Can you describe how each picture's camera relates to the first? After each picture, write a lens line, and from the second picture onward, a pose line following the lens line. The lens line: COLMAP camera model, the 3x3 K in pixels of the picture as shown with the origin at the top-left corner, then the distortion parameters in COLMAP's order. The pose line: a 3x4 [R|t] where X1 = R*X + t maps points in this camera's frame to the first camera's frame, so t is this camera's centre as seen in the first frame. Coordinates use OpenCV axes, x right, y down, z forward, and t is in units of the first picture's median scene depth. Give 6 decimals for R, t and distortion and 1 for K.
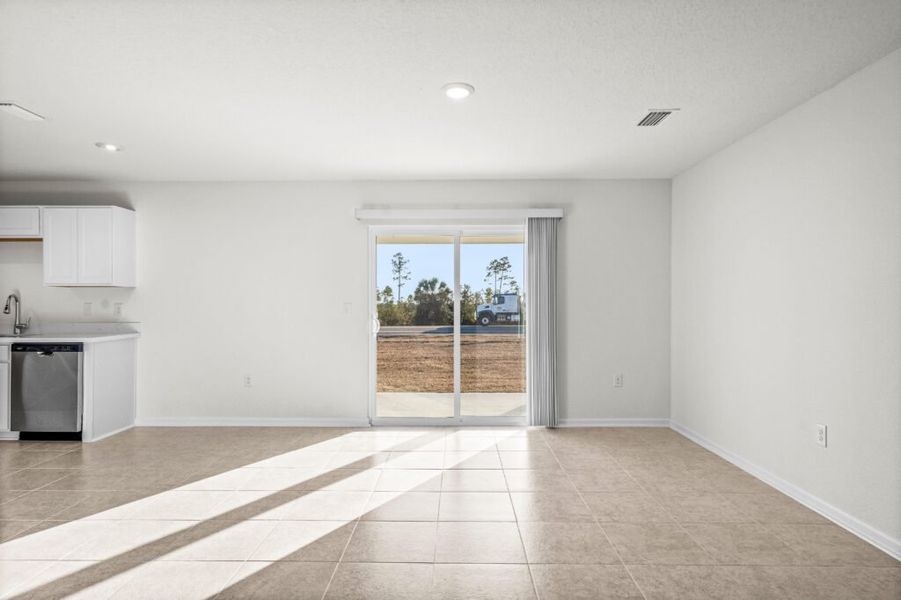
lens RADIAL K [[511.6, 0, 453.8], [0, 511.6, 301.9], [0, 0, 1]] dist [0.005380, 0.001139]
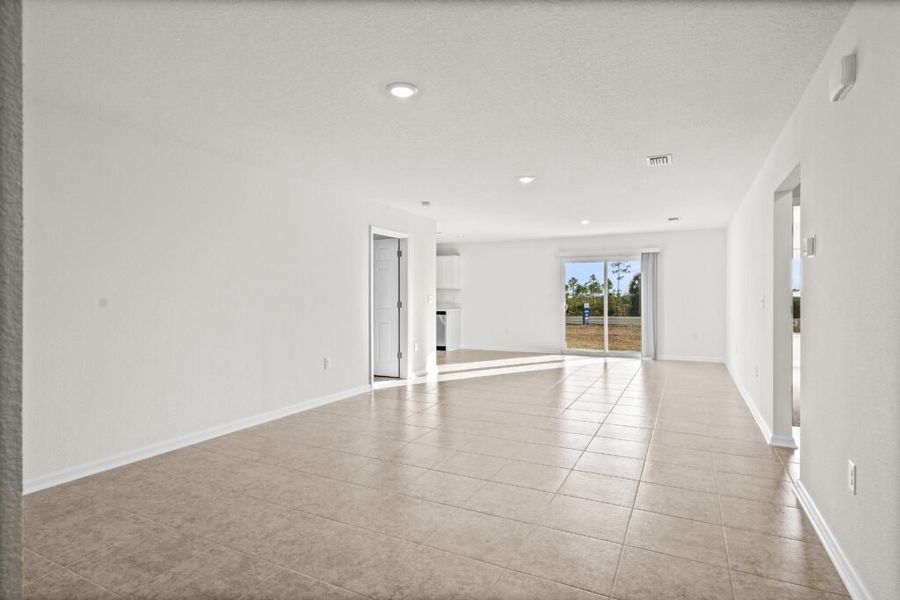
lens RADIAL K [[470.3, 0, 448.2], [0, 470.3, 293.8], [0, 0, 1]] dist [-0.002377, 0.000668]
pose [[0.897794, -0.002057, -0.440411, 0.271497], [0.001660, 0.999998, -0.001286, -0.004041], [0.440413, 0.000424, 0.897795, -0.950000]]
